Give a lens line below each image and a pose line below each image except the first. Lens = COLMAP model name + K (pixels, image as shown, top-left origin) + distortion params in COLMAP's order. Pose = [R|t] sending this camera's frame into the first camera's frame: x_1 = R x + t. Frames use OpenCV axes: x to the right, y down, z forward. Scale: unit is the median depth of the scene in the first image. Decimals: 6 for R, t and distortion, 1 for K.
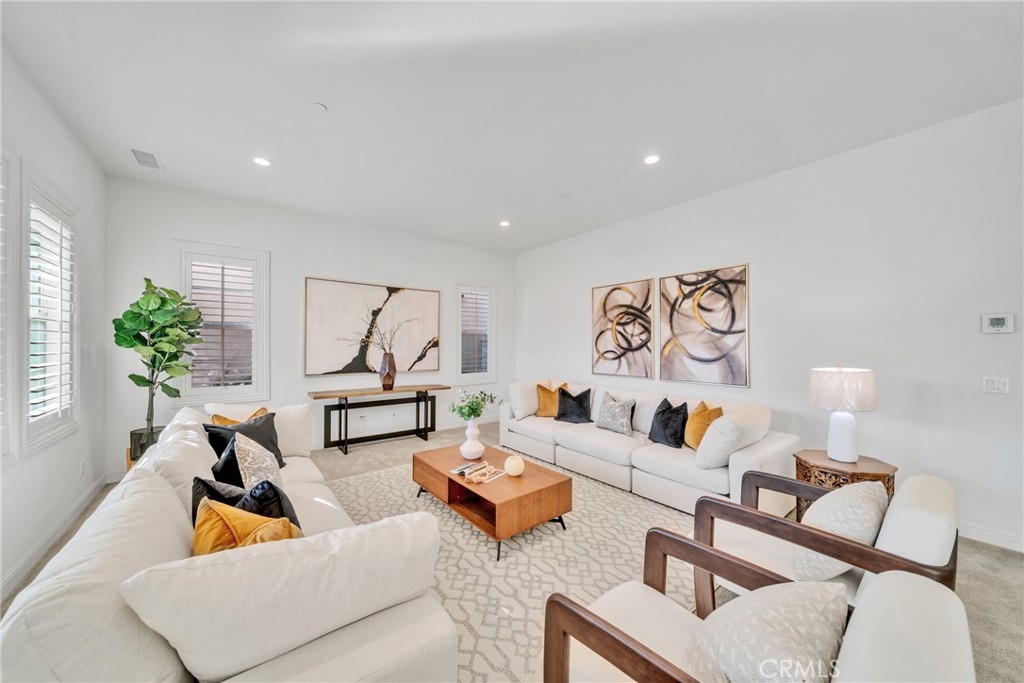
lens RADIAL K [[356.6, 0, 511.4], [0, 356.6, 344.7], [0, 0, 1]] dist [-0.000450, -0.002289]
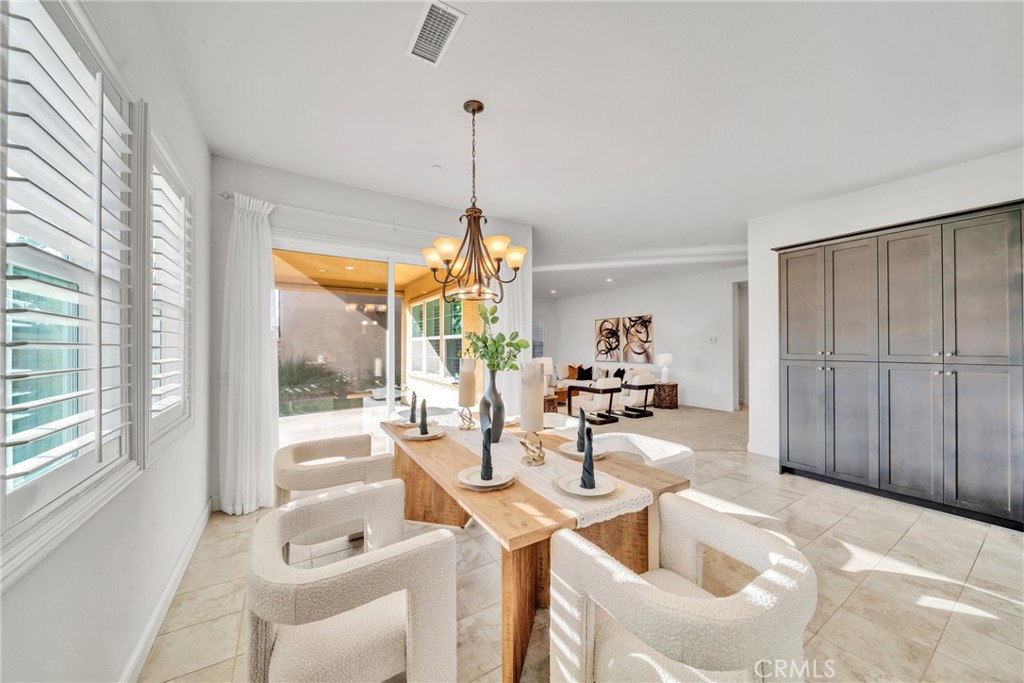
lens RADIAL K [[356.6, 0, 511.4], [0, 356.6, 344.7], [0, 0, 1]] dist [-0.000450, -0.002289]
pose [[0.995492, -0.004442, -0.094739, -0.080423], [0.003222, 0.999910, -0.013021, 0.013306], [0.094789, 0.012657, 0.995417, -1.394822]]
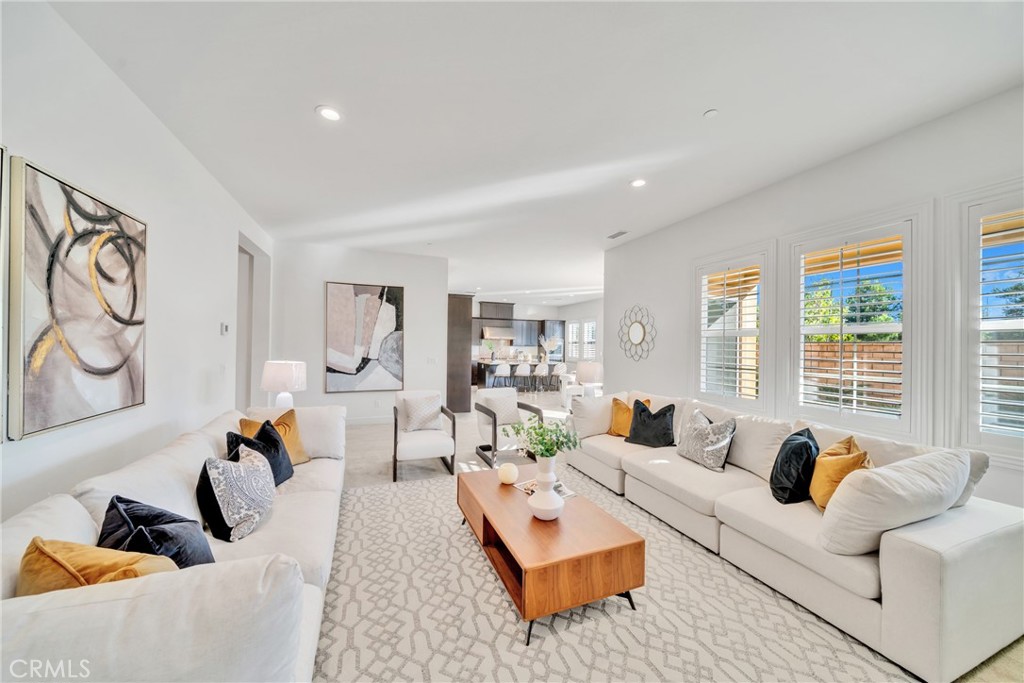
lens RADIAL K [[356.6, 0, 511.4], [0, 356.6, 344.7], [0, 0, 1]] dist [-0.000450, -0.002289]
pose [[-0.955468, -0.009549, 0.294940, -0.180956], [-0.009586, 0.999953, 0.001321, -0.002860], [-0.294938, -0.001565, -0.955515, 1.248836]]
